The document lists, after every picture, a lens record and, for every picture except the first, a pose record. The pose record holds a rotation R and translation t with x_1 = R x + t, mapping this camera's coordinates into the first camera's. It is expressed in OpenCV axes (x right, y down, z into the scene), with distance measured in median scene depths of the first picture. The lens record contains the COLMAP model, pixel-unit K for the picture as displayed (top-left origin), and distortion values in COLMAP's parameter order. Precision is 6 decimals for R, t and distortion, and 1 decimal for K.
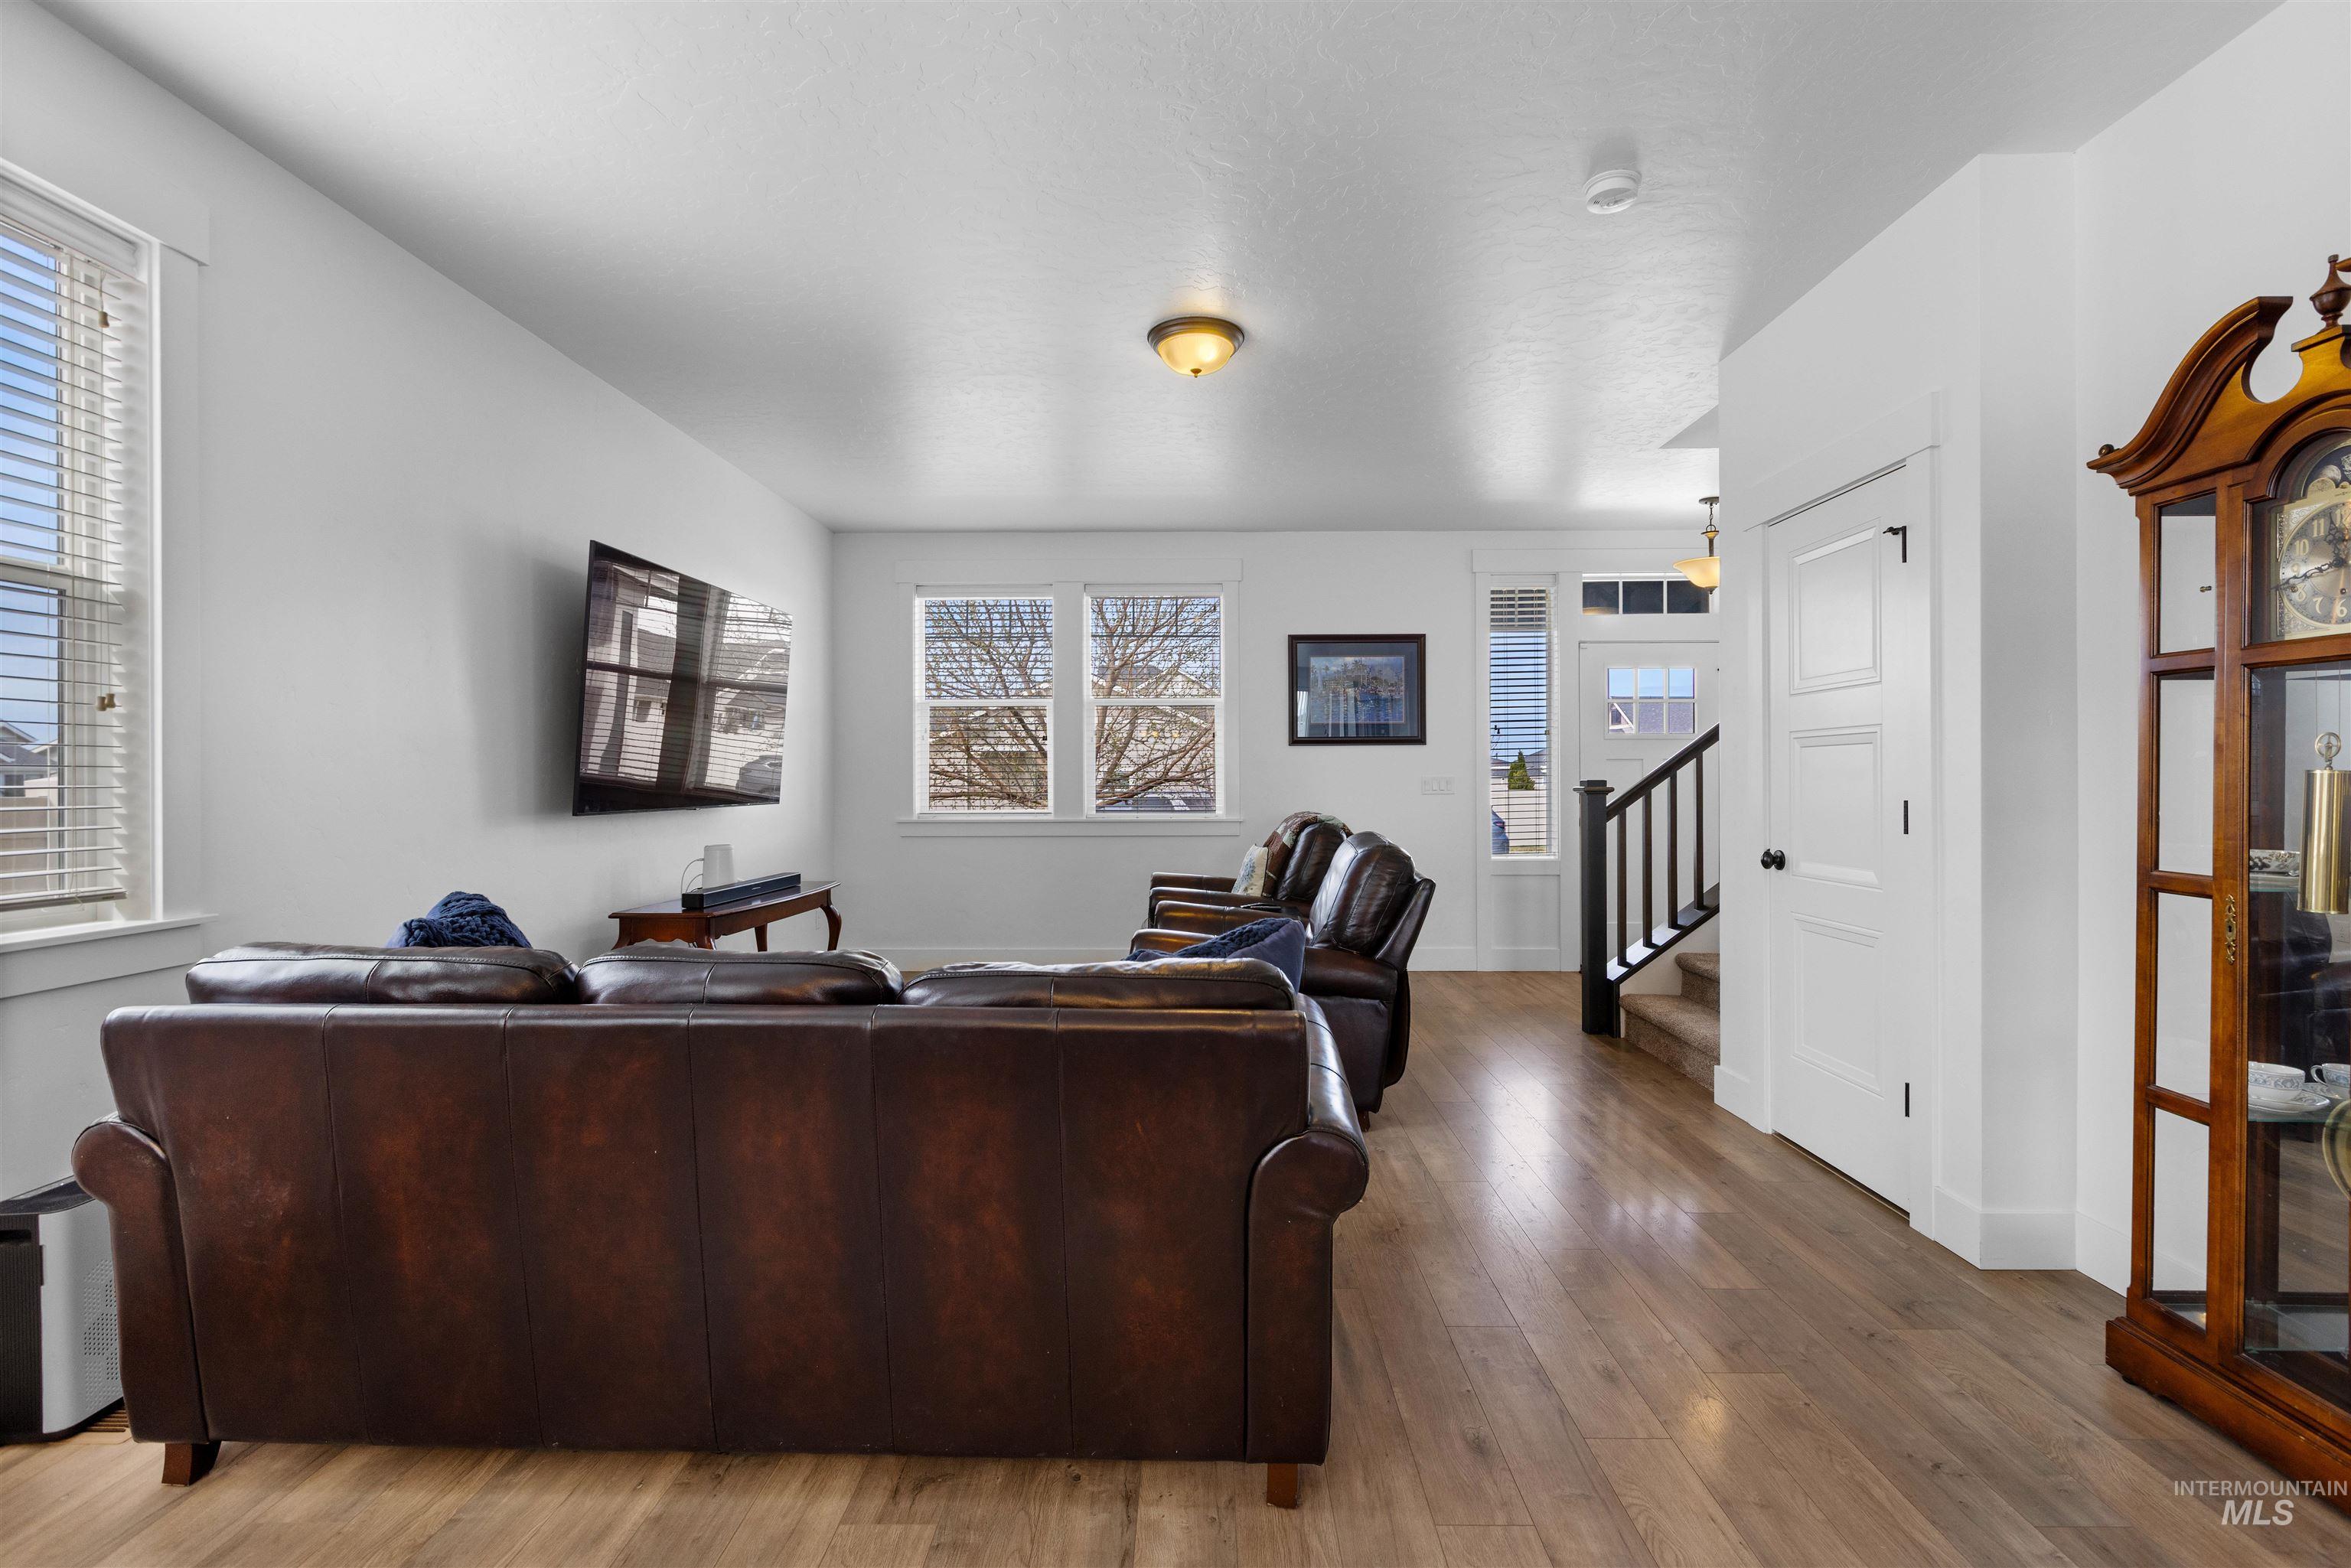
lens RADIAL K [[1053.5, 0, 1178.0], [0, 1053.5, 782.6], [0, 0, 1]] dist [-0.000678, 0.000086]
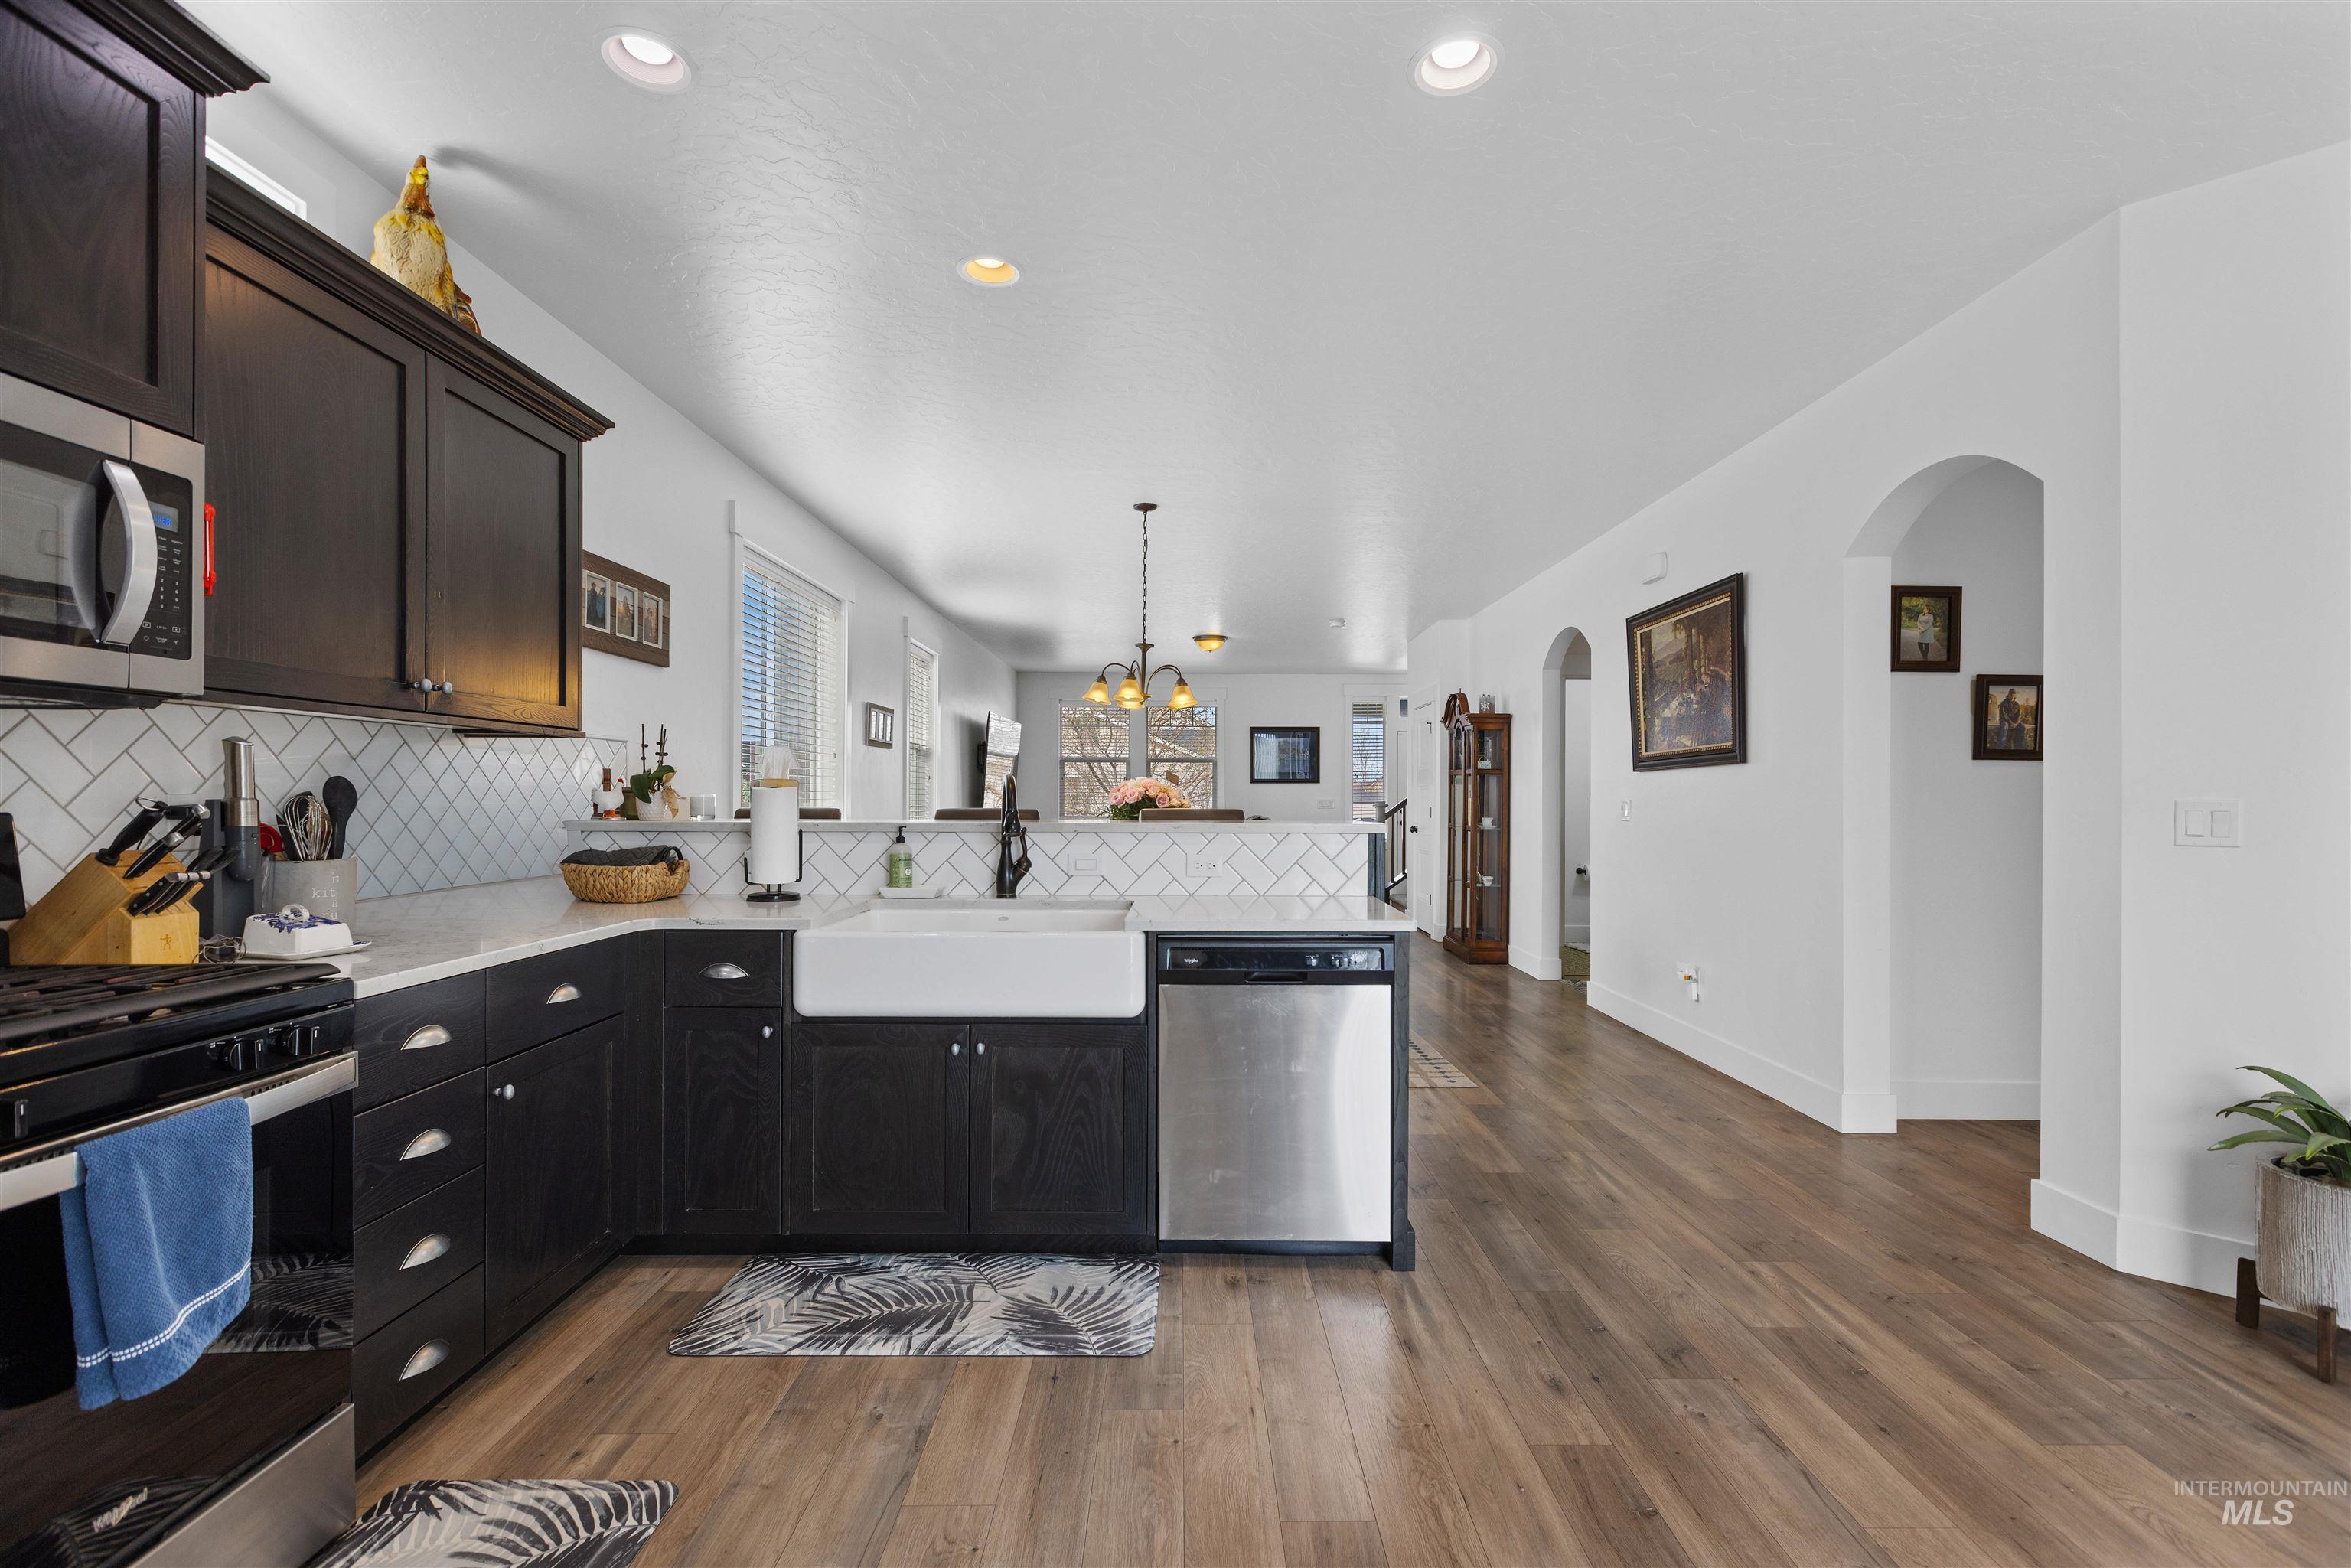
lens RADIAL K [[1054.8, 0, 1184.0], [0, 1054.8, 798.5], [0, 0, 1]] dist [0.001453, 0.000239]
pose [[0.999762, 0.003596, 0.021538, -0.152747], [-0.003446, 0.999969, -0.007027, 0.018920], [-0.021563, 0.006951, 0.999743, -2.479830]]
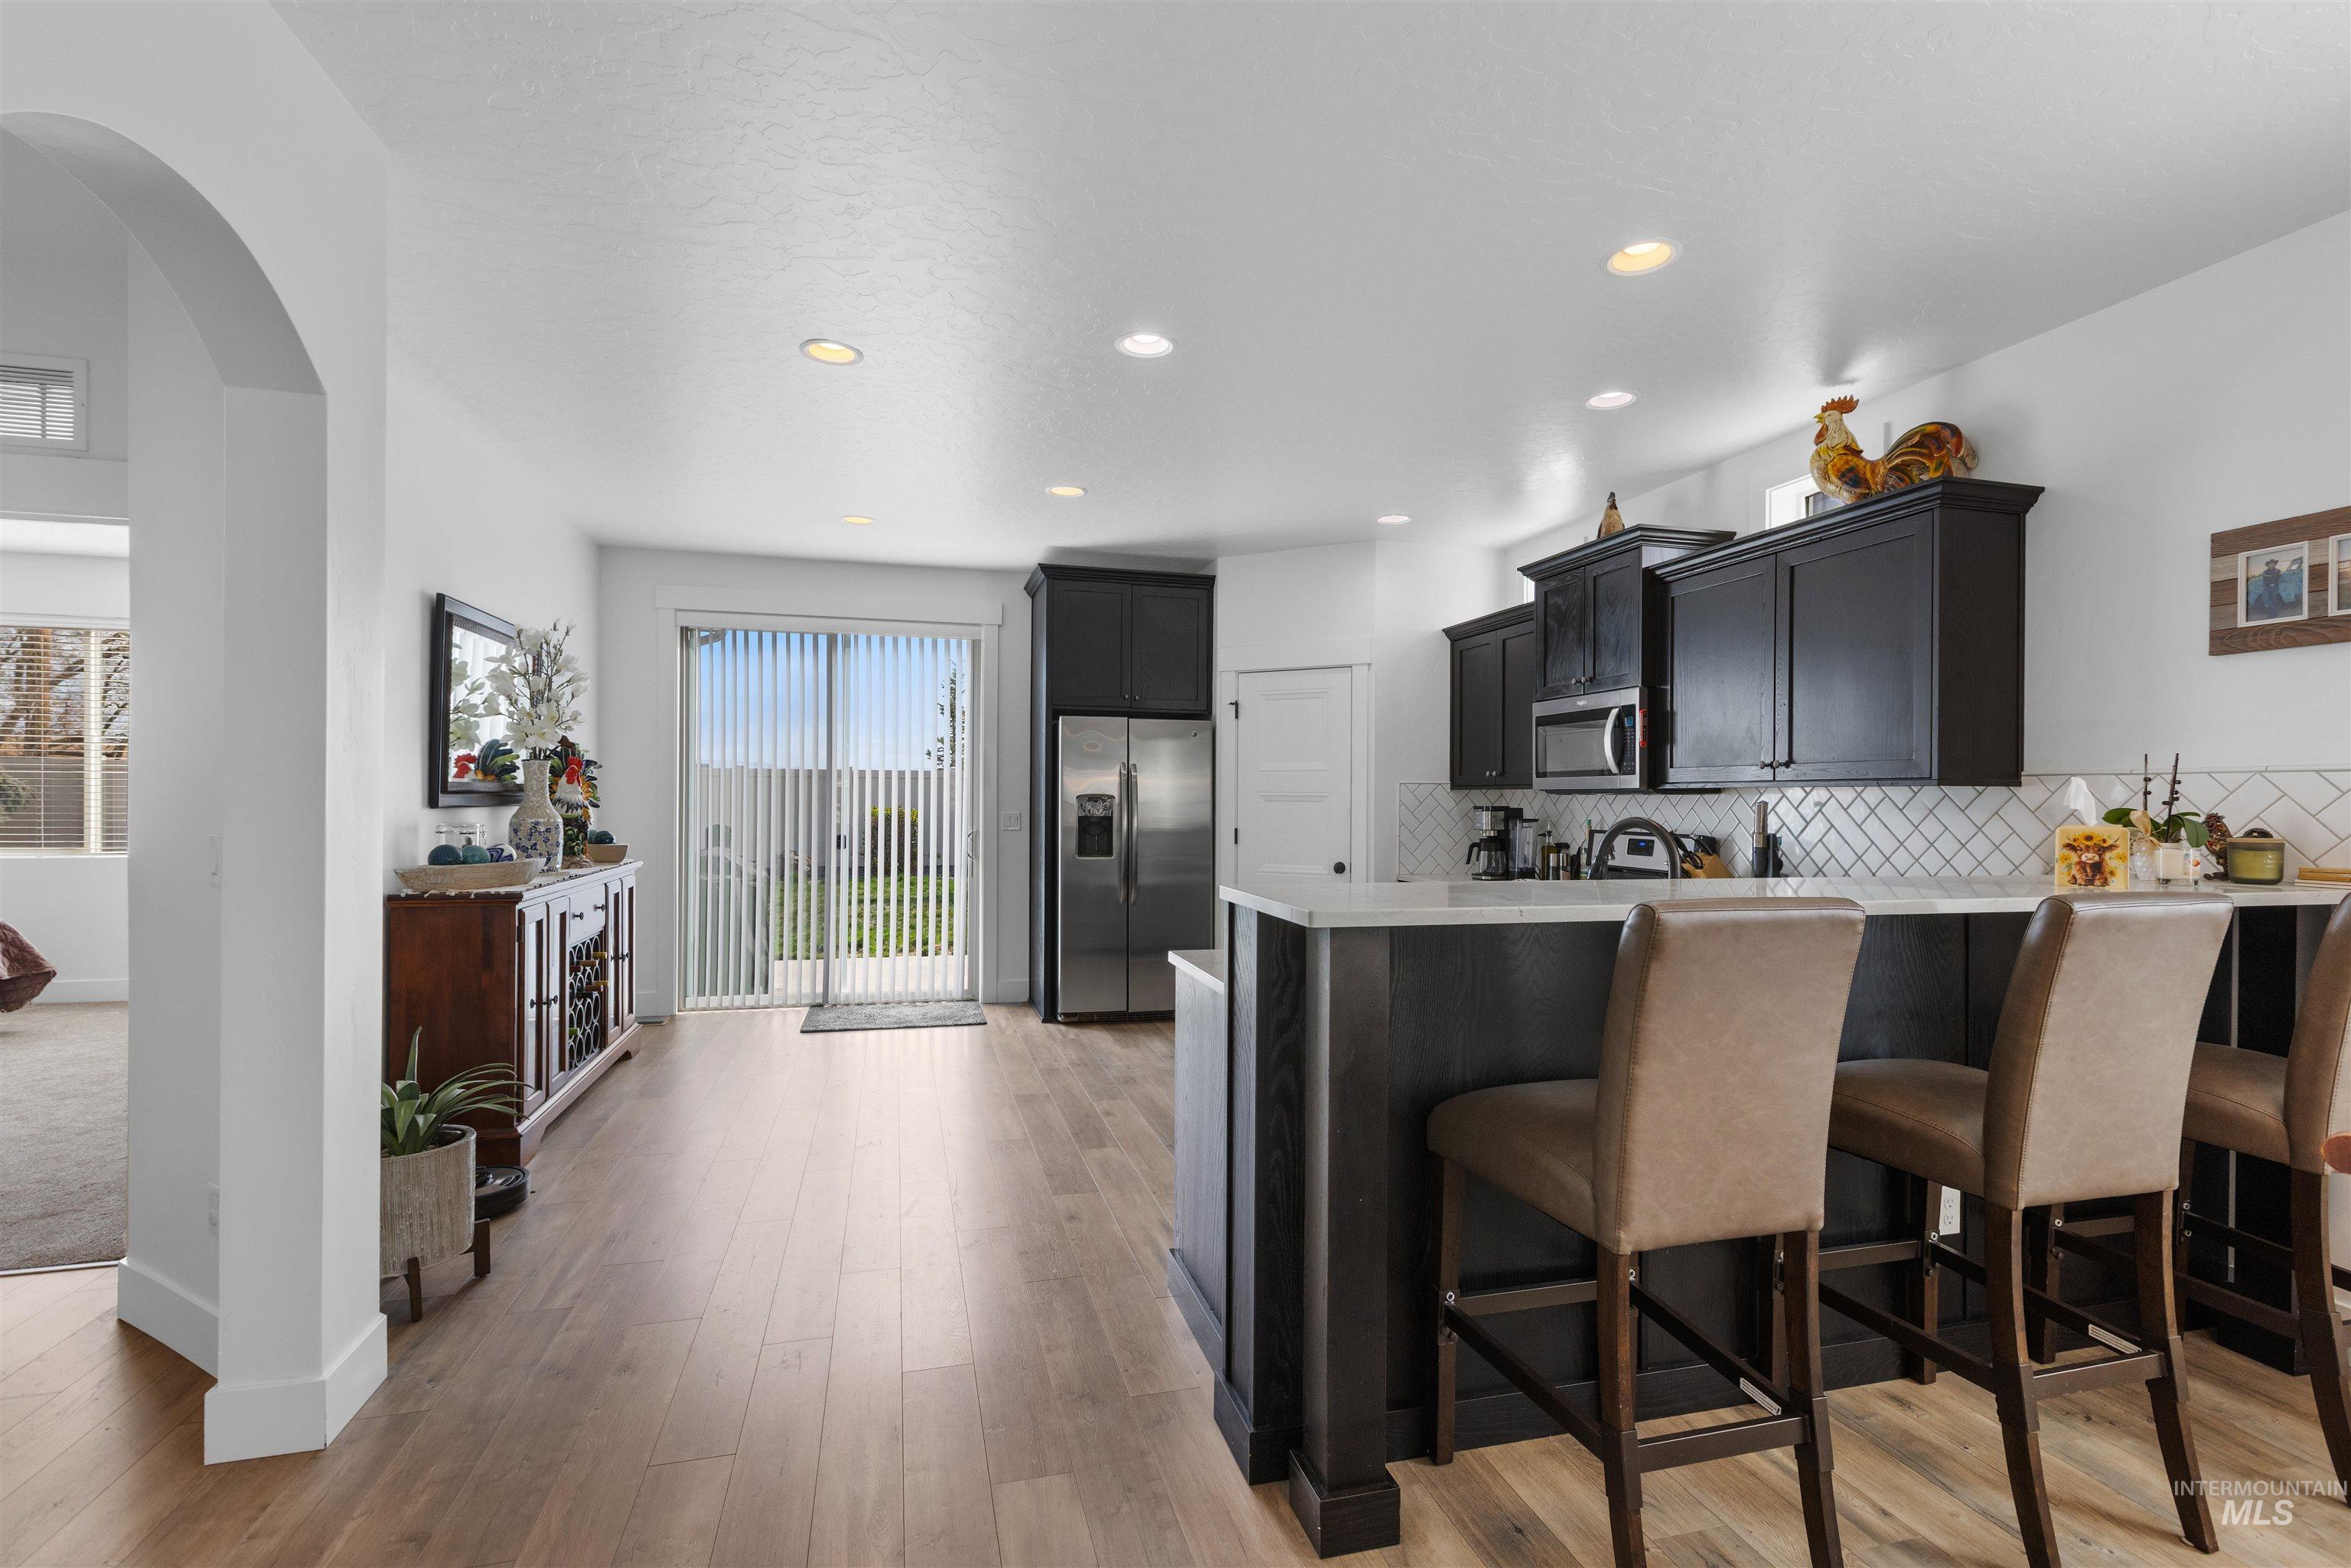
lens RADIAL K [[1062.0, 0, 1183.0], [0, 1062.0, 796.7], [0, 0, 1]] dist [0.001384, 0.000480]
pose [[-0.960279, -0.007795, -0.278934, 0.402377], [-0.010230, 0.999921, 0.007275, -0.040992], [0.278855, 0.009840, -0.960283, -0.357904]]
